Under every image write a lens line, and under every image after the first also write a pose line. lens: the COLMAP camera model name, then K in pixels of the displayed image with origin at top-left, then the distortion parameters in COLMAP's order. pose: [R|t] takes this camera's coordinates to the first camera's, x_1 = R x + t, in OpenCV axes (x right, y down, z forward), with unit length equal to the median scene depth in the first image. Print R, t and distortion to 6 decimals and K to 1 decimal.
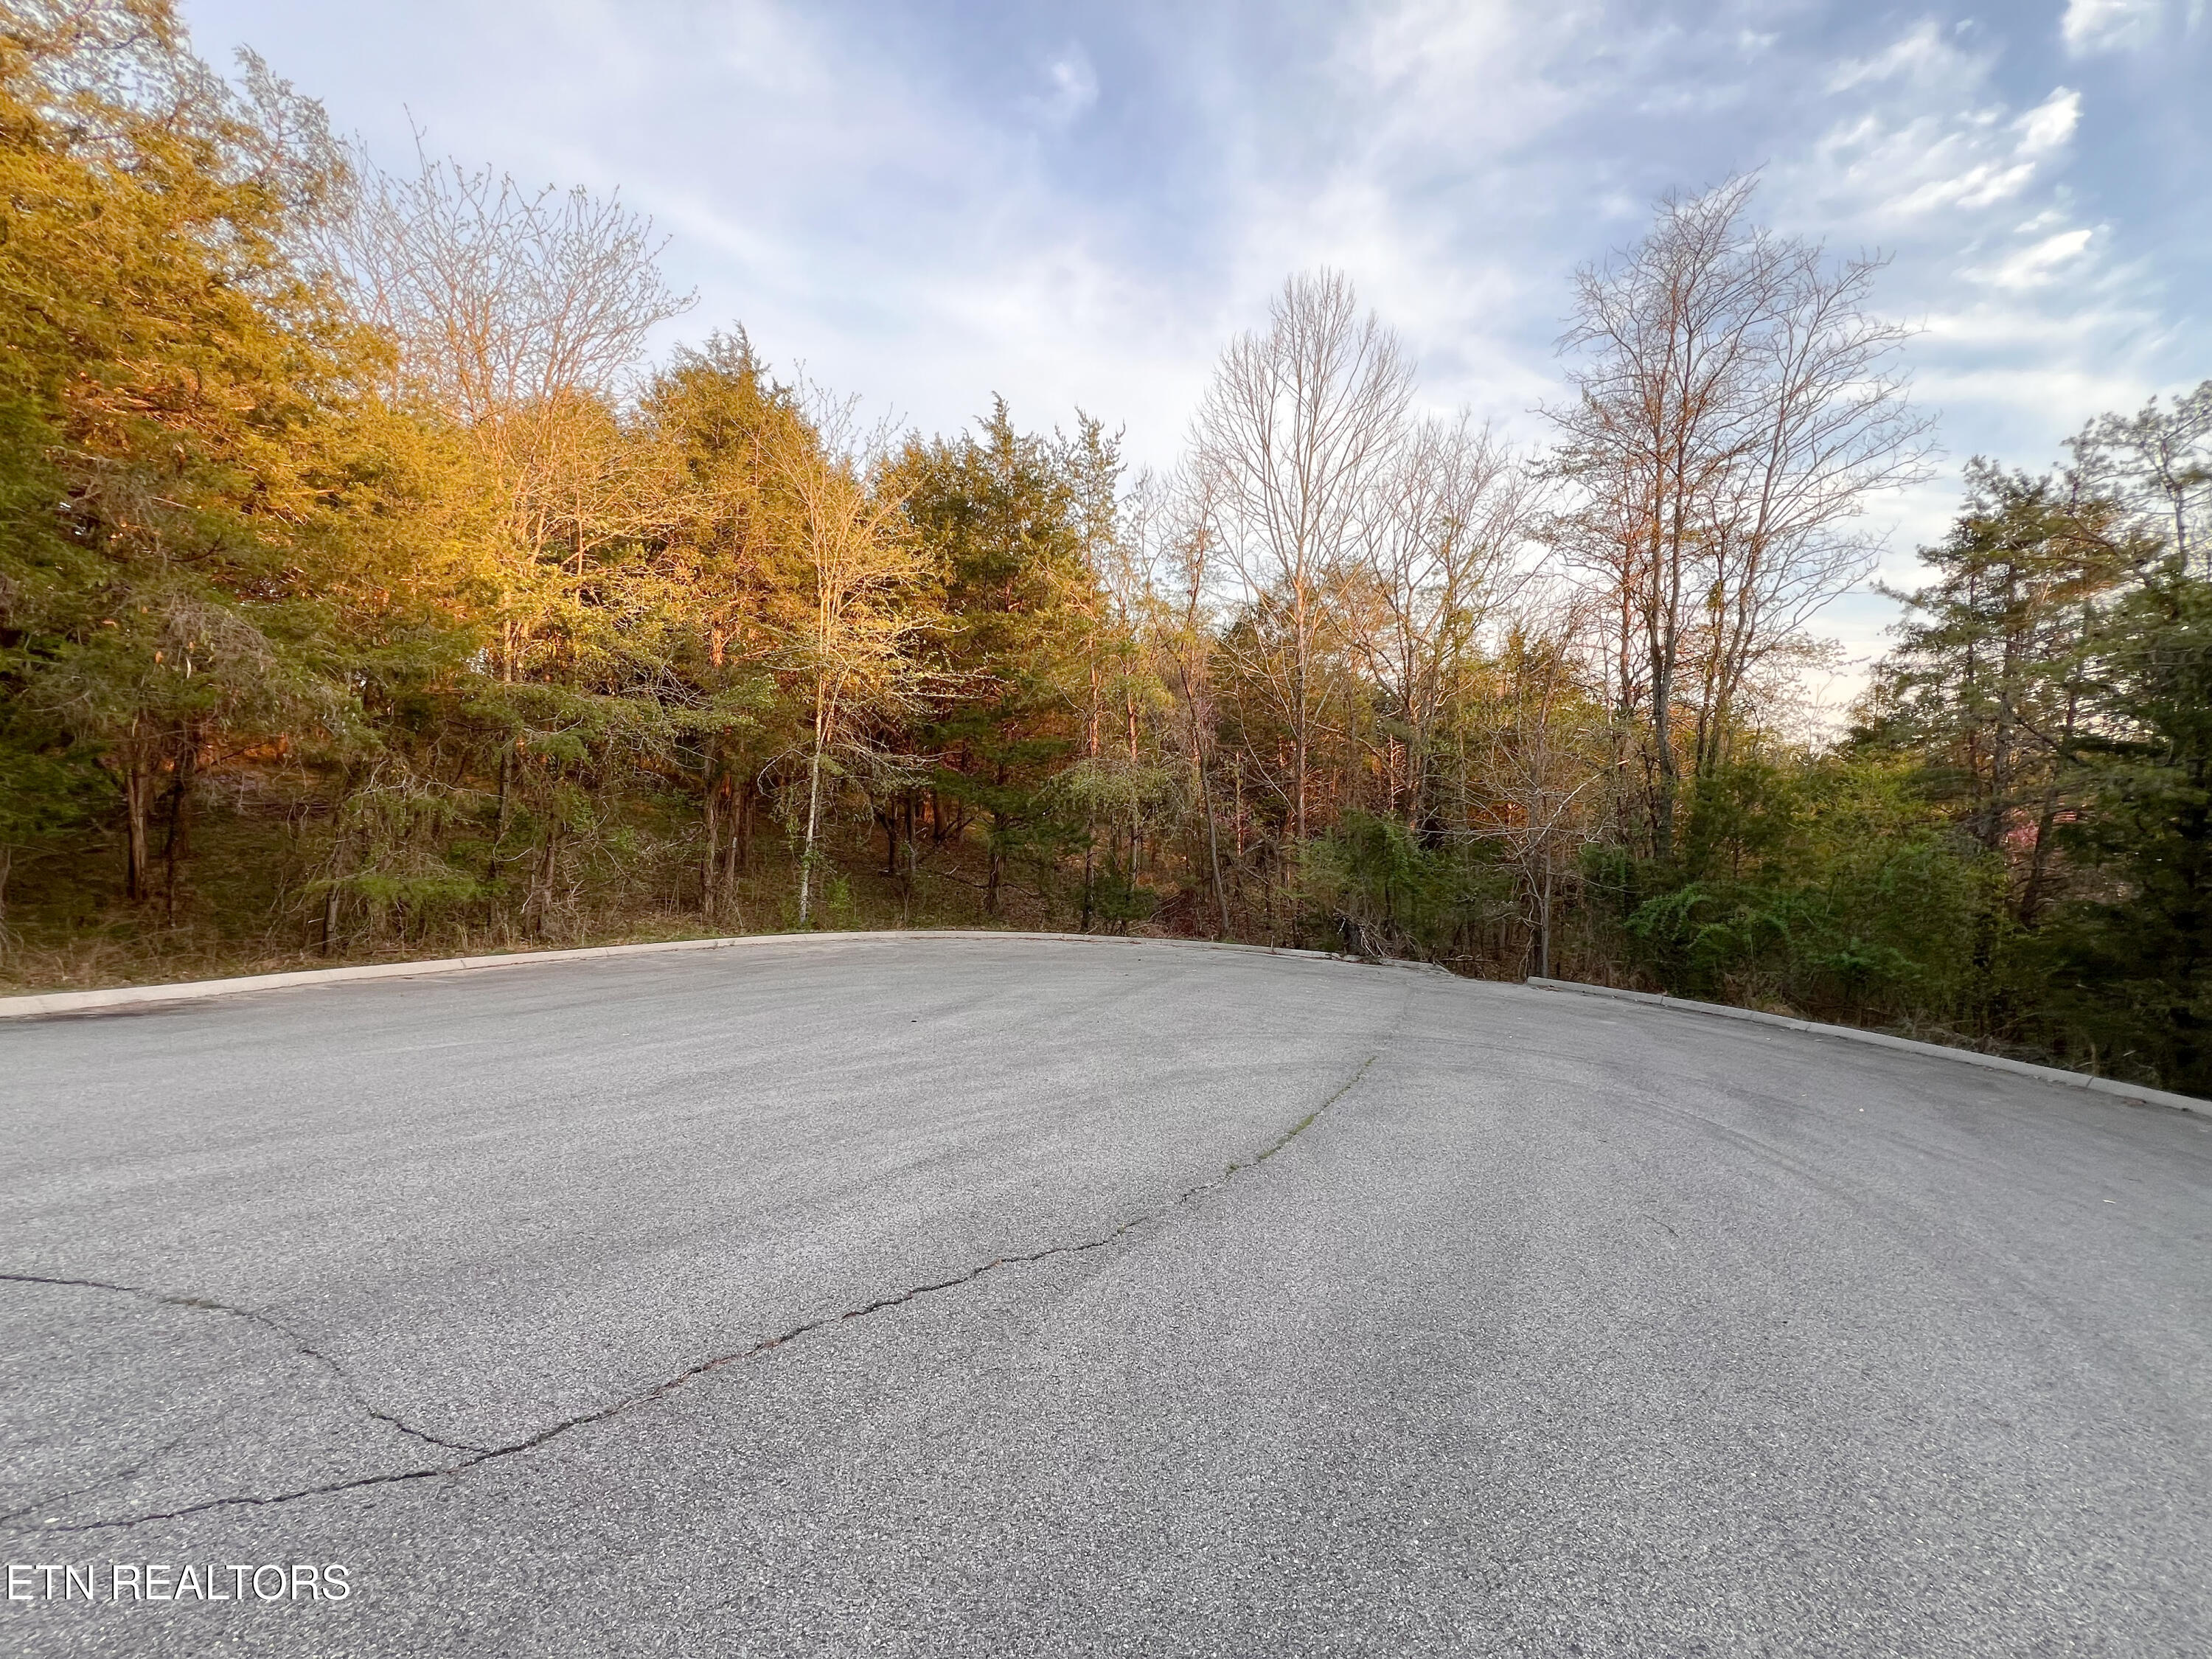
lens RADIAL K [[881.9, 0, 1104.5], [0, 881.9, 823.1], [0, 0, 1]] dist [0.009527, -0.002718]
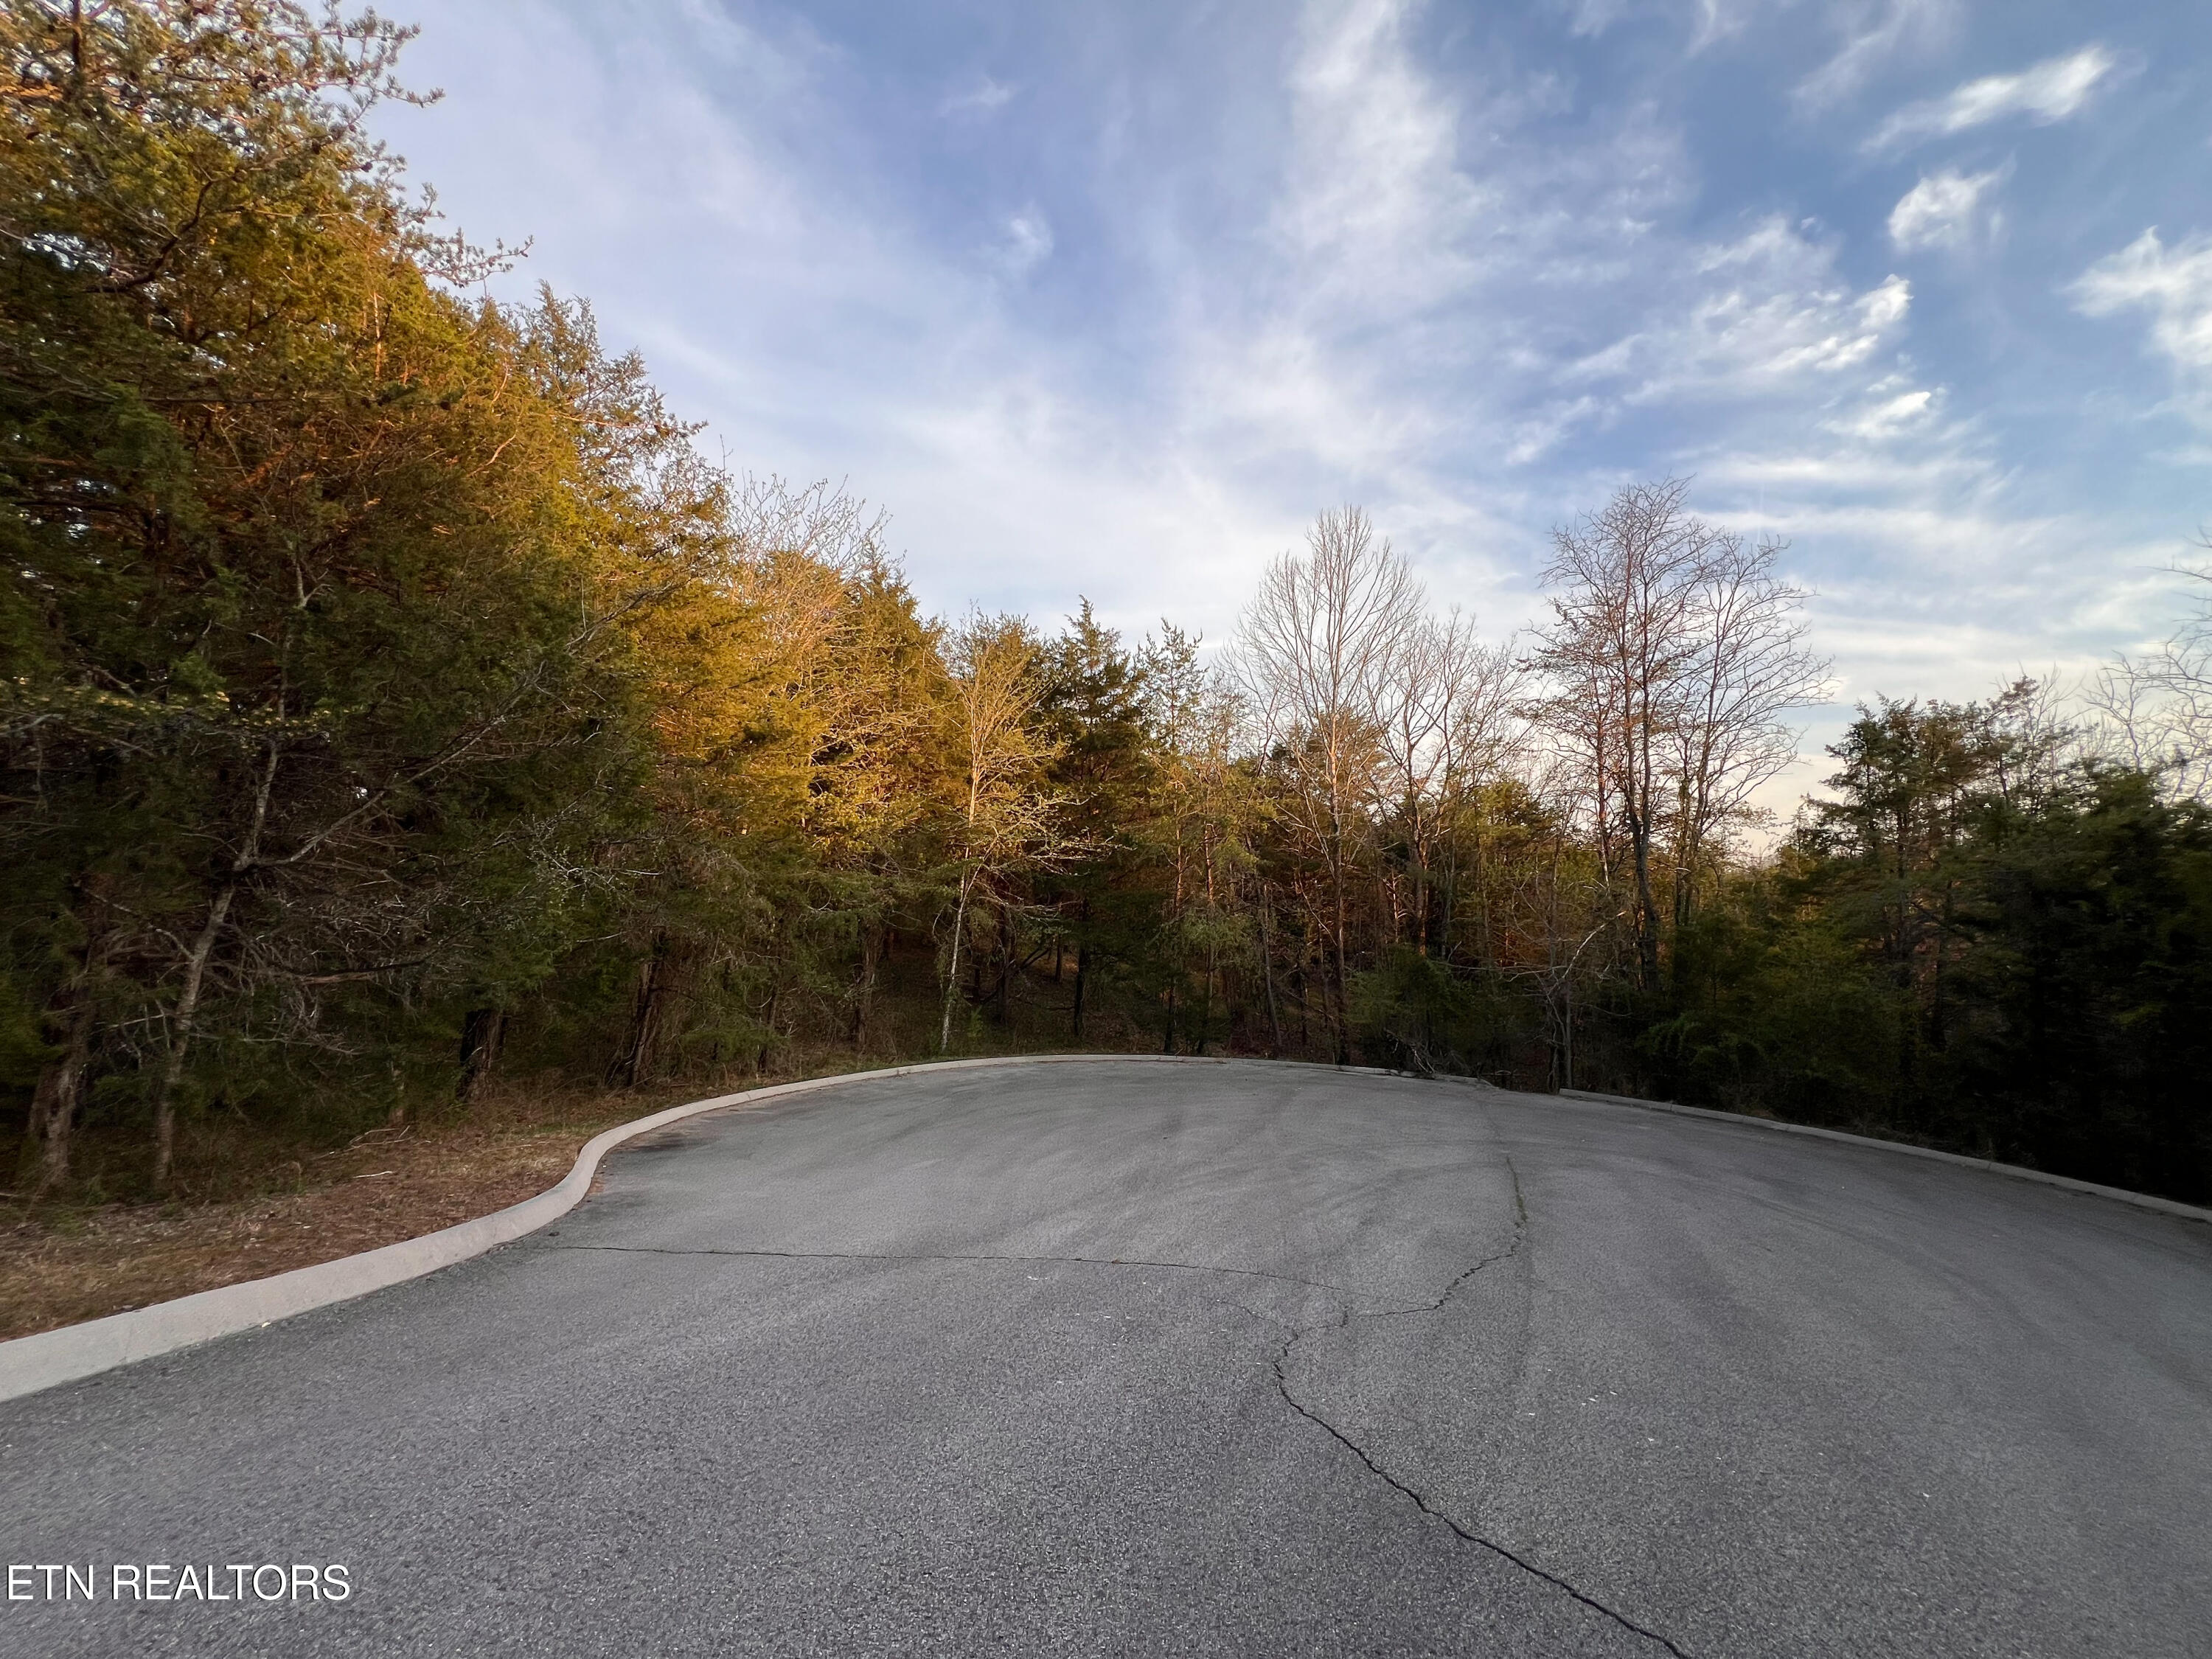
lens RADIAL K [[881.9, 0, 1108.7], [0, 881.9, 828.3], [0, 0, 1]] dist [0.009527, -0.002718]
pose [[0.998239, -0.001065, 0.059309, -0.158055], [0.007273, 0.994493, -0.104550, -0.045066], [-0.058871, 0.104797, 0.992750, -0.161315]]
